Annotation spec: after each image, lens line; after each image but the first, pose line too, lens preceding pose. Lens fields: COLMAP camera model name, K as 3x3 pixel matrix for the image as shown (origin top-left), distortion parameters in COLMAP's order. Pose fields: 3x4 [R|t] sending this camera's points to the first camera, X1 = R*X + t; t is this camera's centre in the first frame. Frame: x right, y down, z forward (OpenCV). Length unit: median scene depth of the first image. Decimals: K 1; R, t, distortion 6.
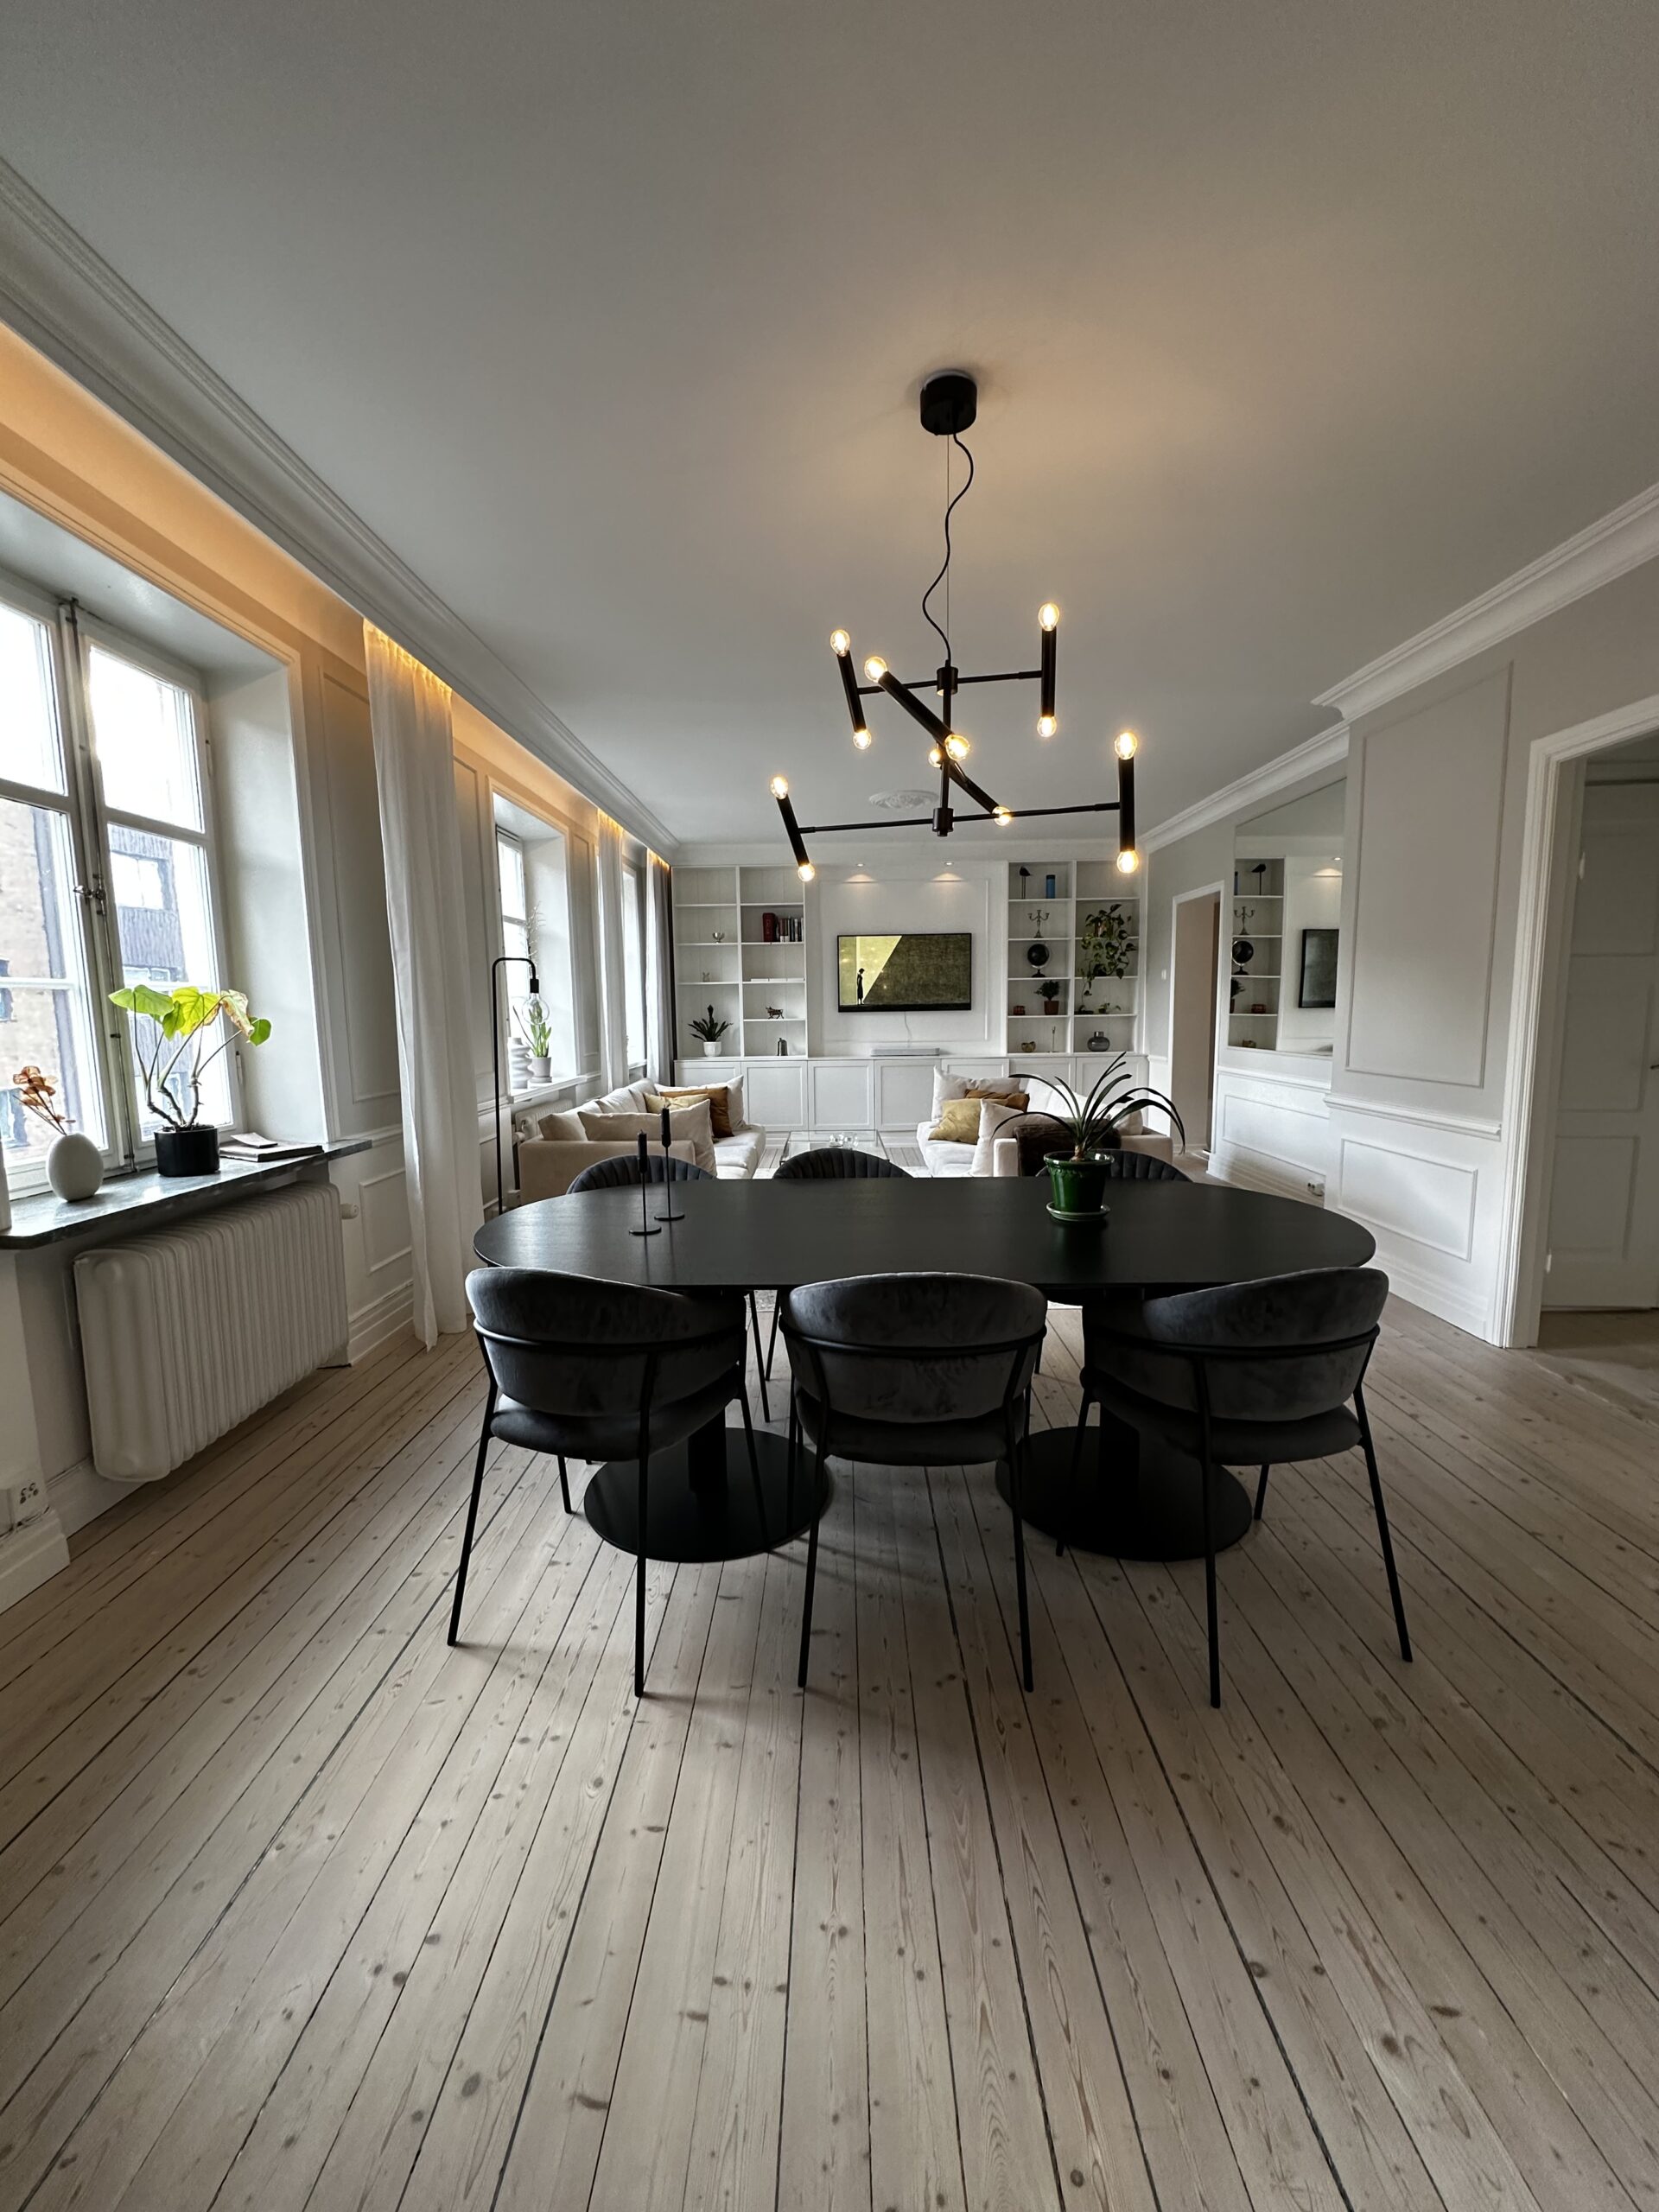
lens RADIAL K [[880.9, 0, 828.2], [0, 880.9, 1110.0], [0, 0, 1]] dist [-0.002692, -0.000282]
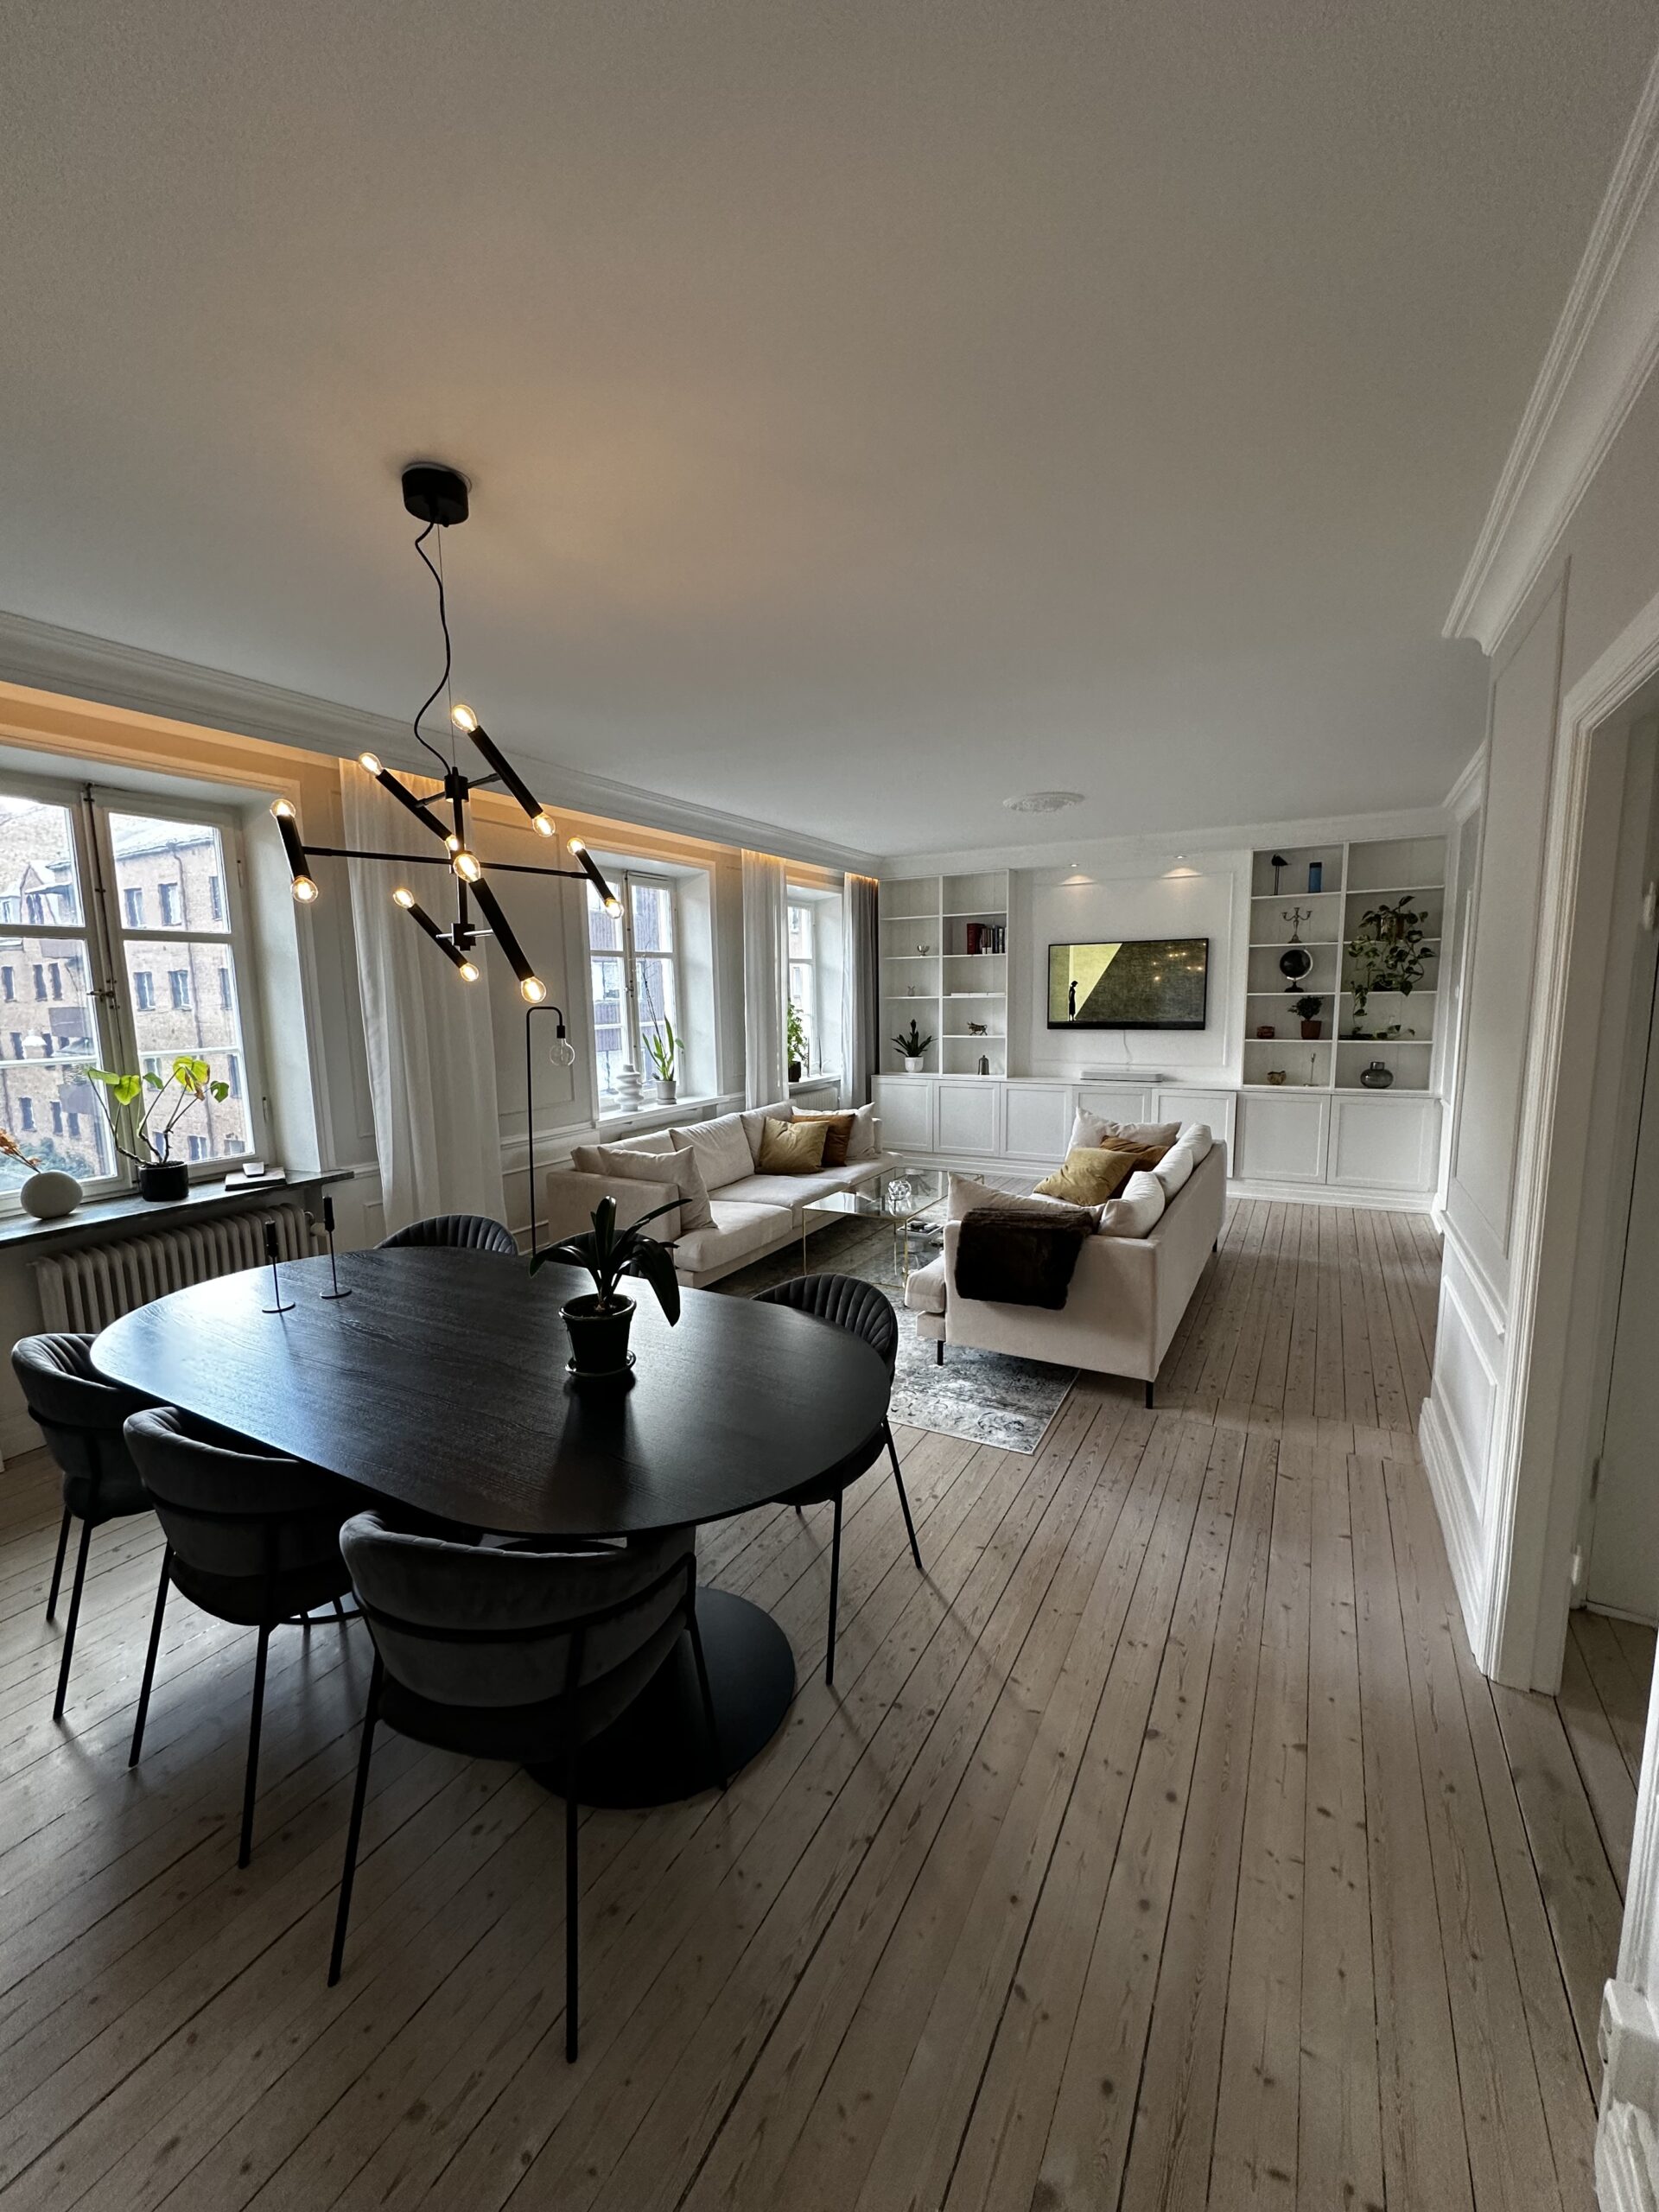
lens RADIAL K [[880.9, 0, 827.2], [0, 880.9, 1107.7], [0, 0, 1]] dist [-0.002692, -0.000282]
pose [[0.881290, 0.063035, -0.468352, 0.248089], [-0.051781, 0.997977, 0.036880, -0.053029], [0.469730, -0.008251, 0.882772, 0.091896]]
